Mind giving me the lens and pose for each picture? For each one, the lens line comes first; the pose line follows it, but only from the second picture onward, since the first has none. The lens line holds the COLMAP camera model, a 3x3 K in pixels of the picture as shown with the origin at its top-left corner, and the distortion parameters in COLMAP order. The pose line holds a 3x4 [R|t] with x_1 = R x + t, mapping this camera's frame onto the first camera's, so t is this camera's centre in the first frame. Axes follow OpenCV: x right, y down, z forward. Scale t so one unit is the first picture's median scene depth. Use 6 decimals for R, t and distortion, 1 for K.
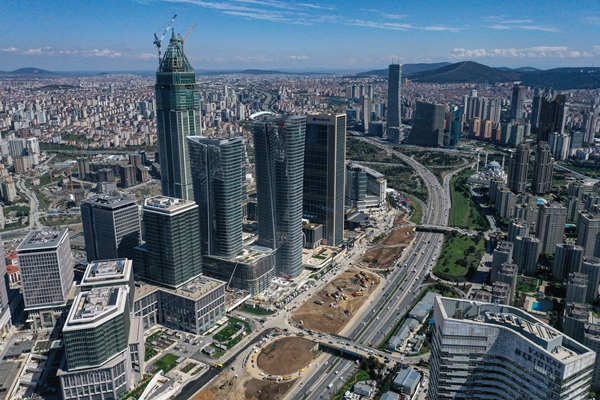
lens RADIAL K [[478.1, 0, 300.0], [0, 478.1, 200.0], [0, 0, 1]] dist [0.001944, -0.002989]
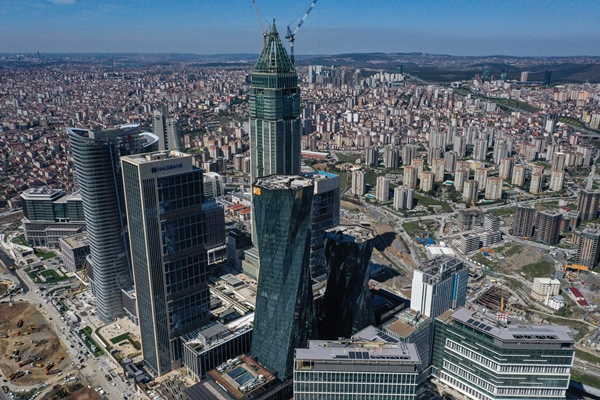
lens RADIAL K [[476.0, 0, 300.4], [0, 476.0, 198.9], [0, 0, 1]] dist [0.007422, -0.001361]
pose [[-0.296233, 0.290241, -0.909948, 0.697594], [-0.256258, 0.893627, 0.368460, -0.506568], [0.920096, 0.342332, -0.190345, 1.663213]]
